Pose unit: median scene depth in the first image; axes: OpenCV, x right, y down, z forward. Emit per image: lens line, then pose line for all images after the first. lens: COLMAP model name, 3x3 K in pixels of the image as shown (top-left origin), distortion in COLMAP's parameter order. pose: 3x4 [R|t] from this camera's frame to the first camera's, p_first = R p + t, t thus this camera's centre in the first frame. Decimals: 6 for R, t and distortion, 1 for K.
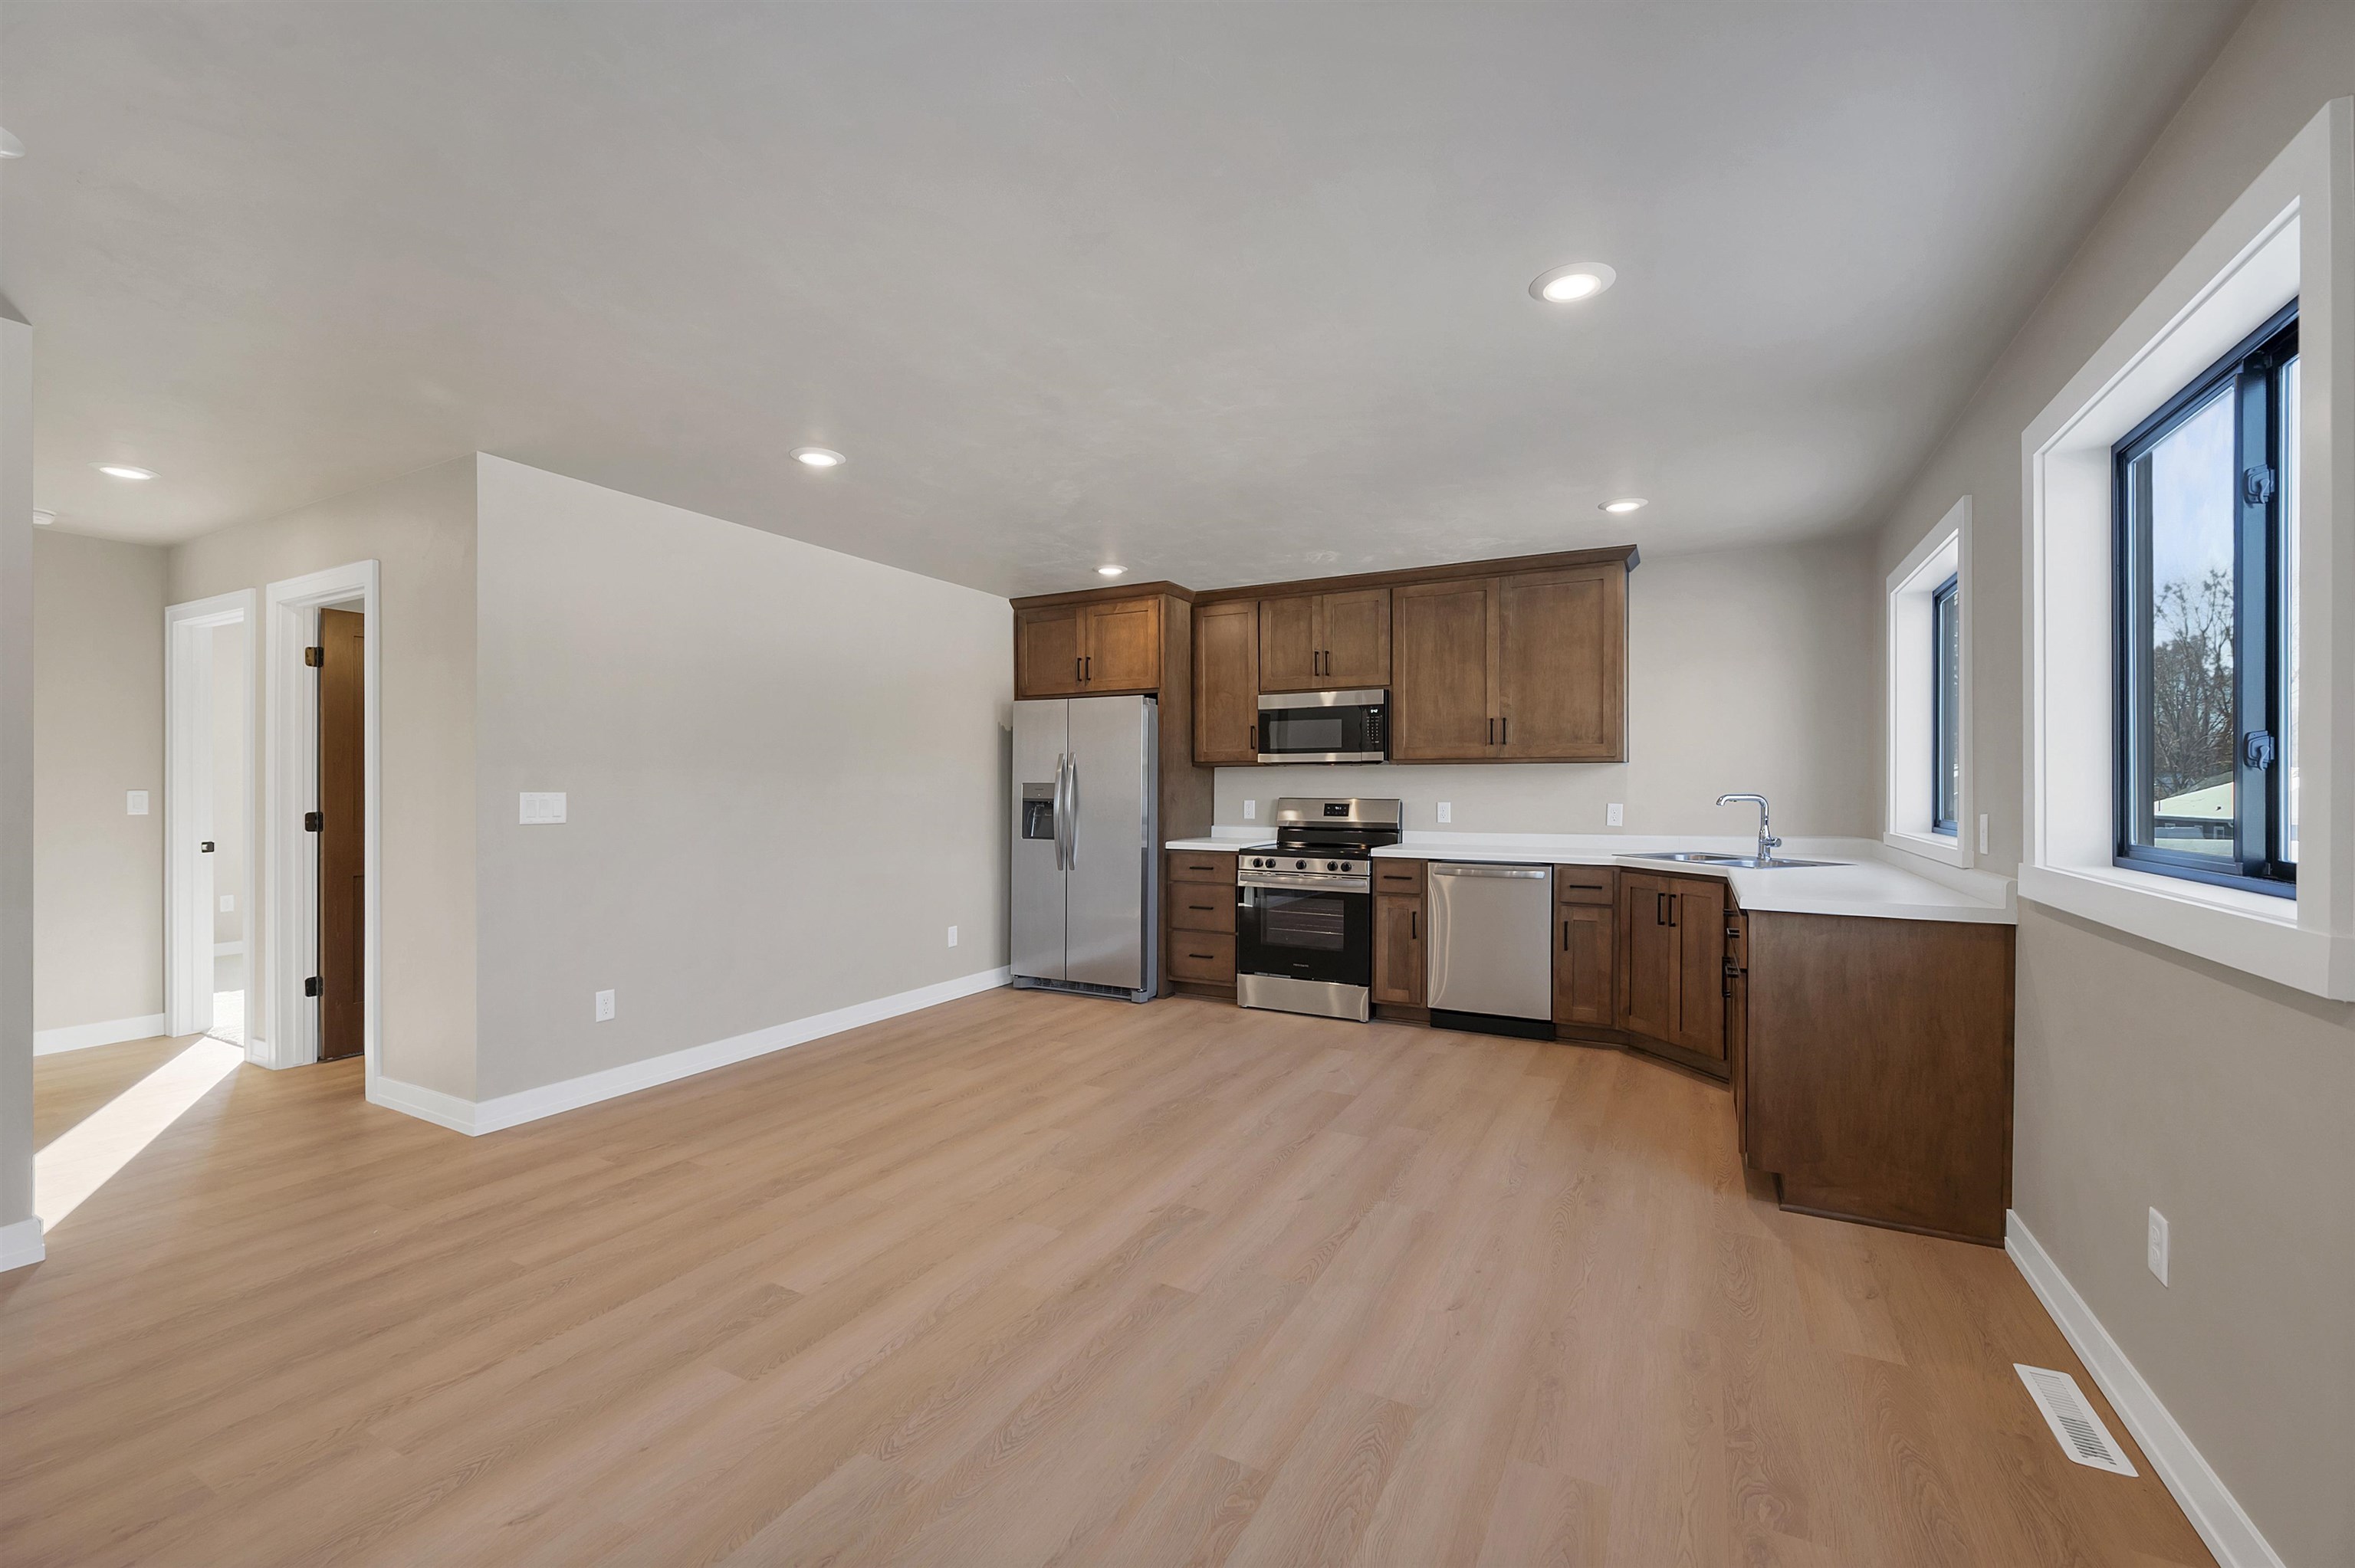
lens RADIAL K [[950.4, 0, 1188.0], [0, 950.4, 791.2], [0, 0, 1]] dist [-0.001075, 0.000022]
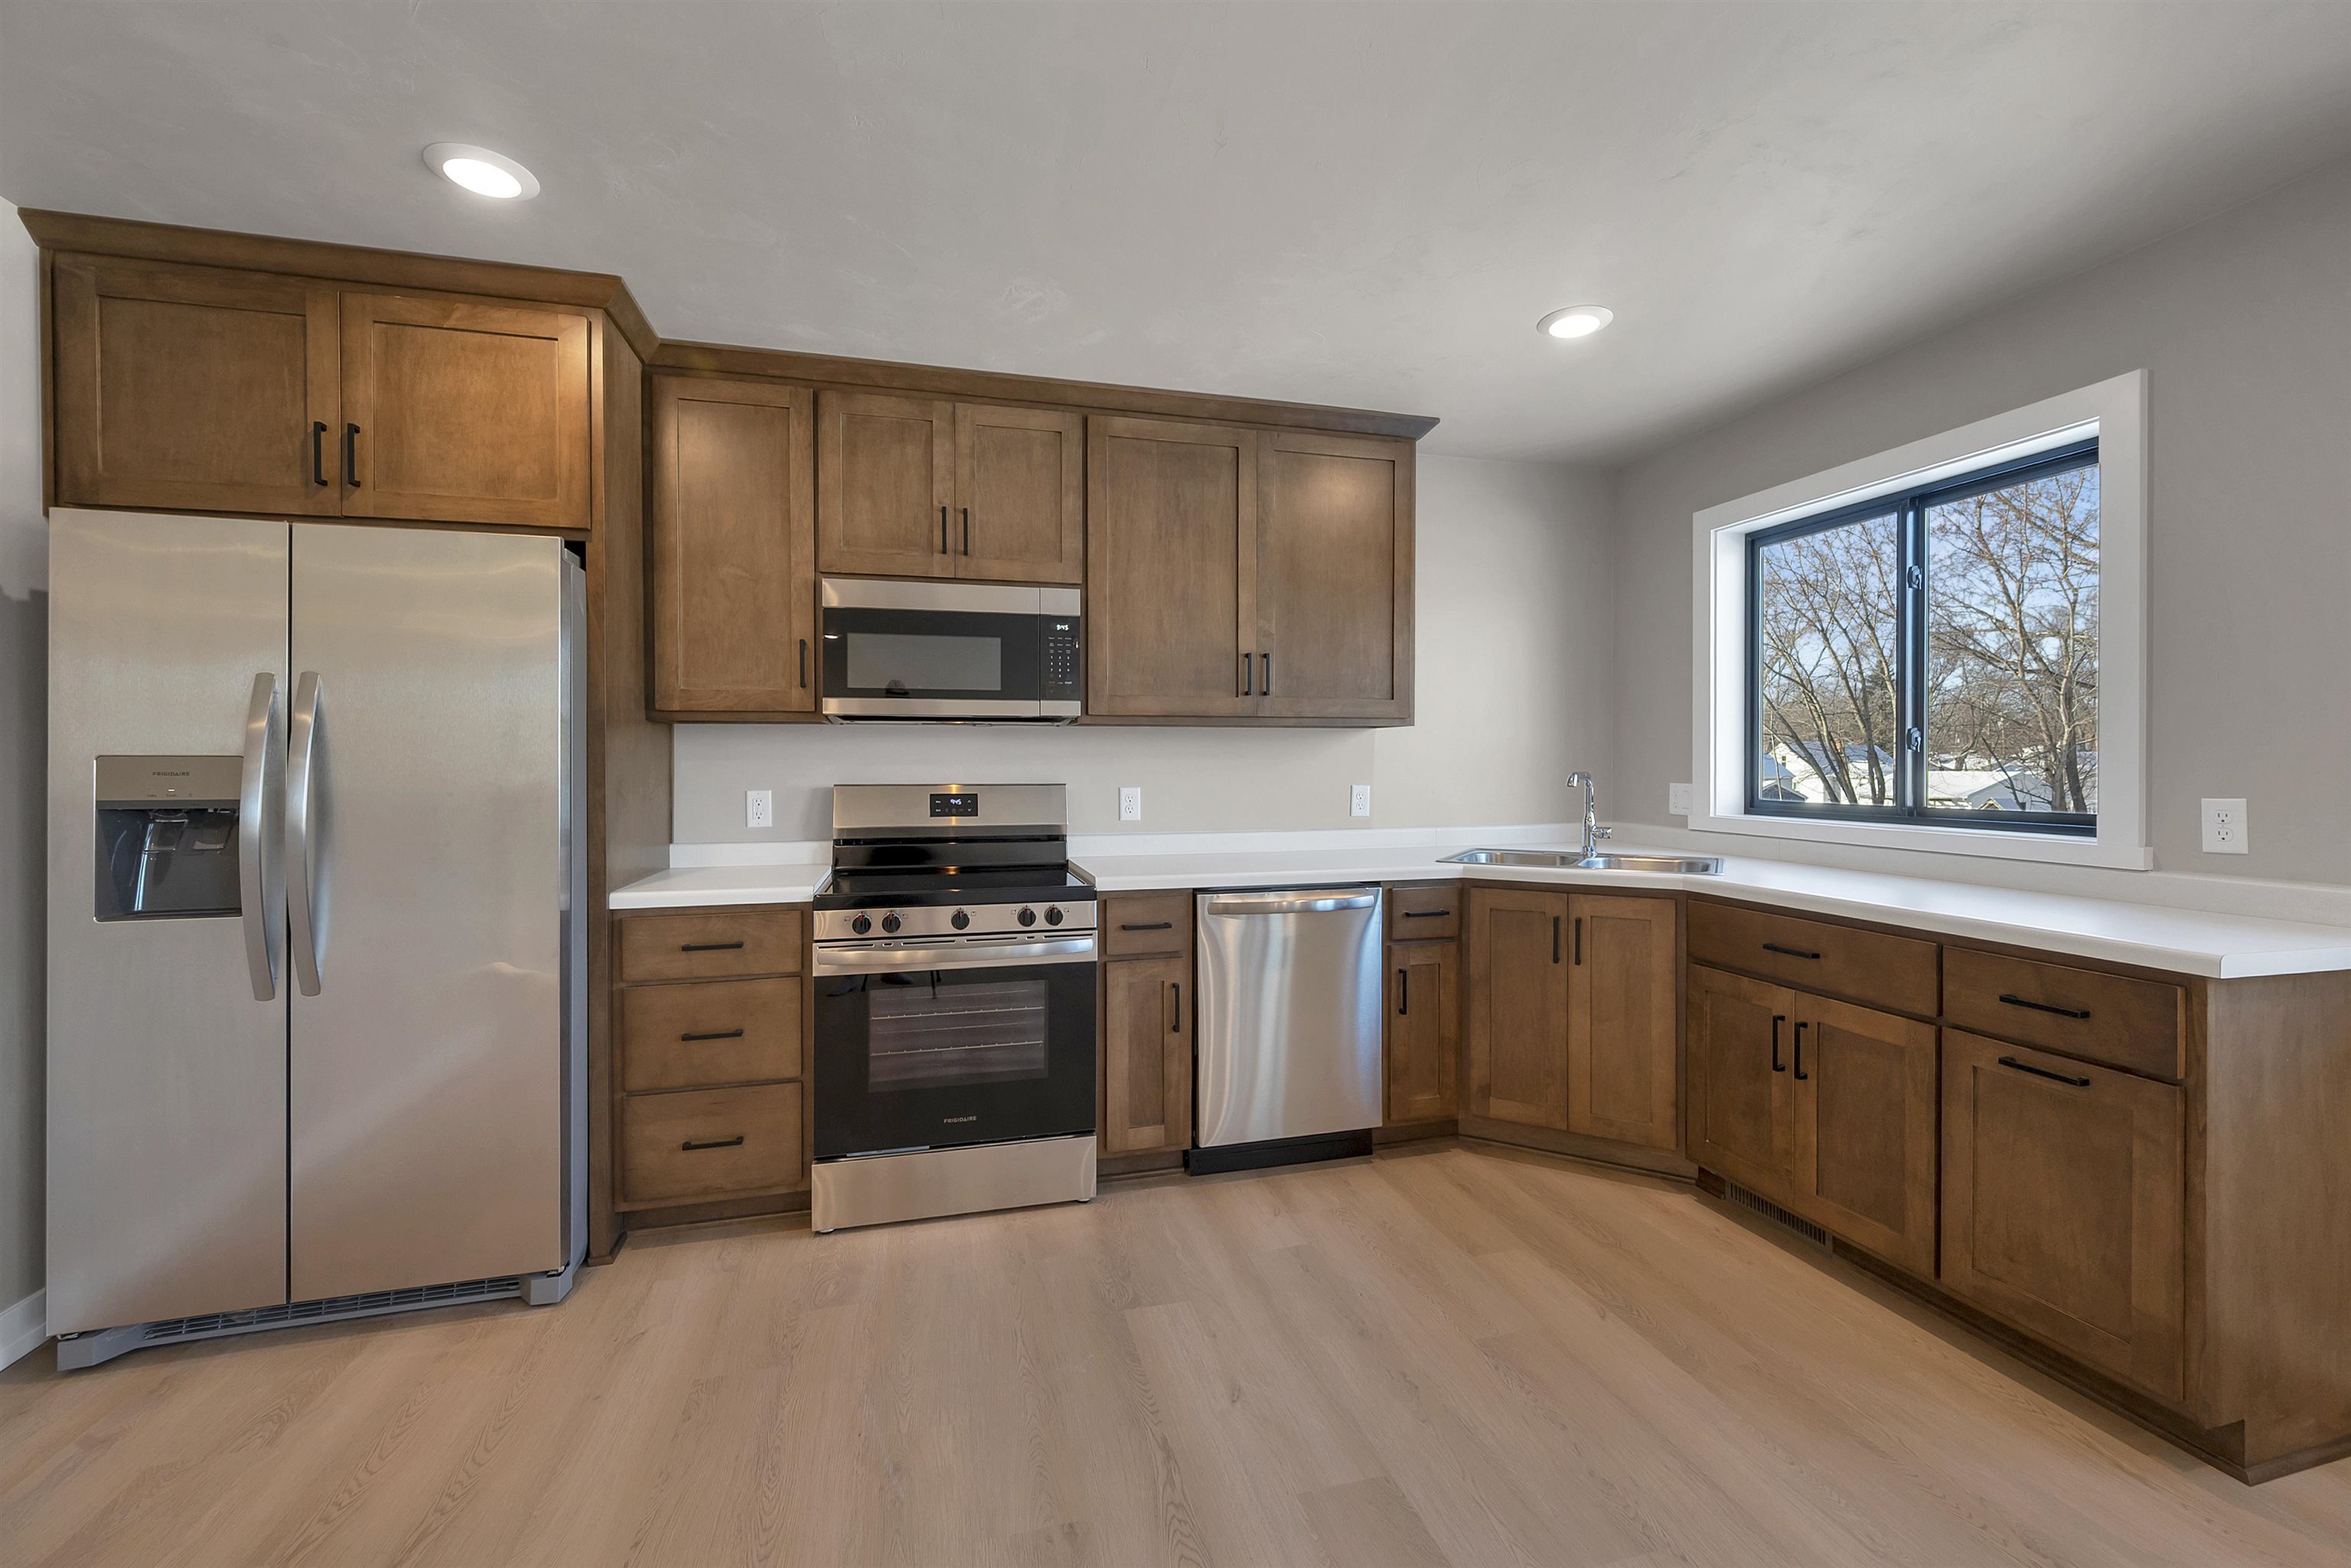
lens RADIAL K [[948.9, 0, 1174.1], [0, 948.9, 766.3], [0, 0, 1]] dist [-0.001075, 0.000022]
pose [[0.730440, -0.006015, 0.682950, -0.146234], [0.005789, 0.999980, 0.002616, -0.004146], [-0.682952, 0.002043, 0.730460, 0.583363]]
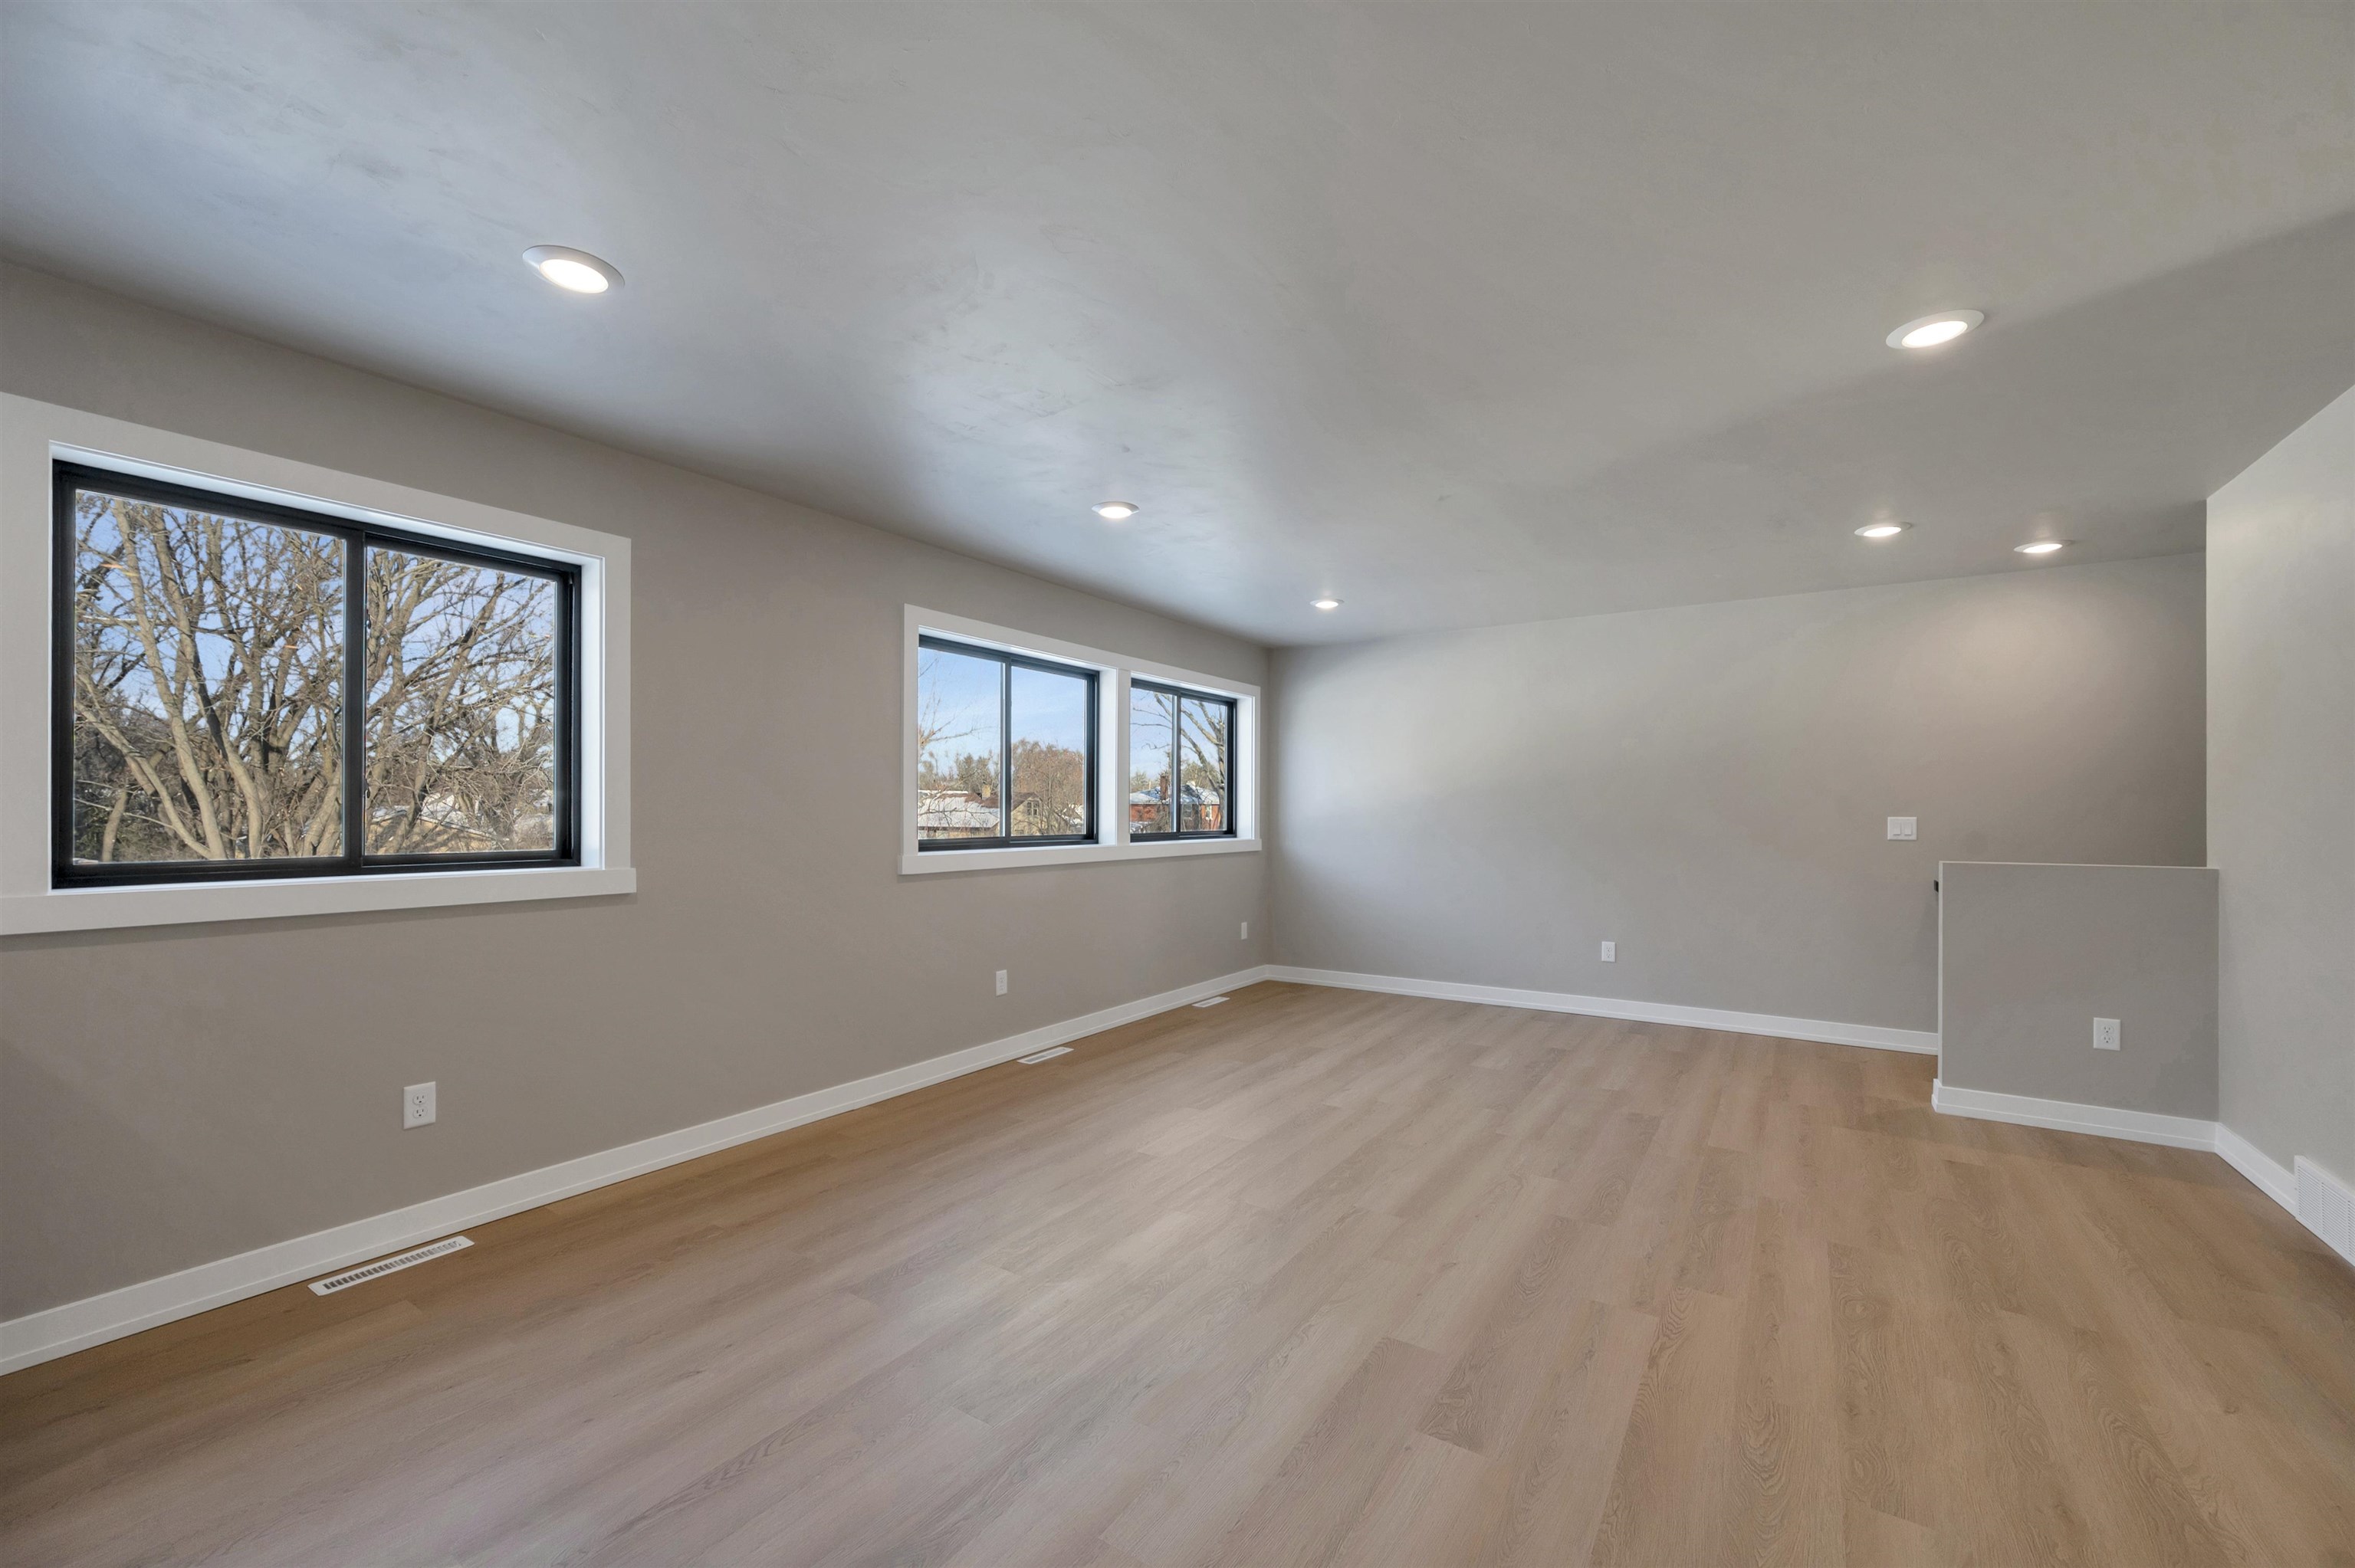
lens RADIAL K [[950.4, 0, 1190.3], [0, 950.4, 795.7], [0, 0, 1]] dist [-0.001075, 0.000022]
pose [[-0.996796, -0.002937, 0.079929, -0.126035], [-0.003633, 0.999957, -0.008564, -0.005535], [-0.079901, -0.008827, -0.996764, 0.868645]]
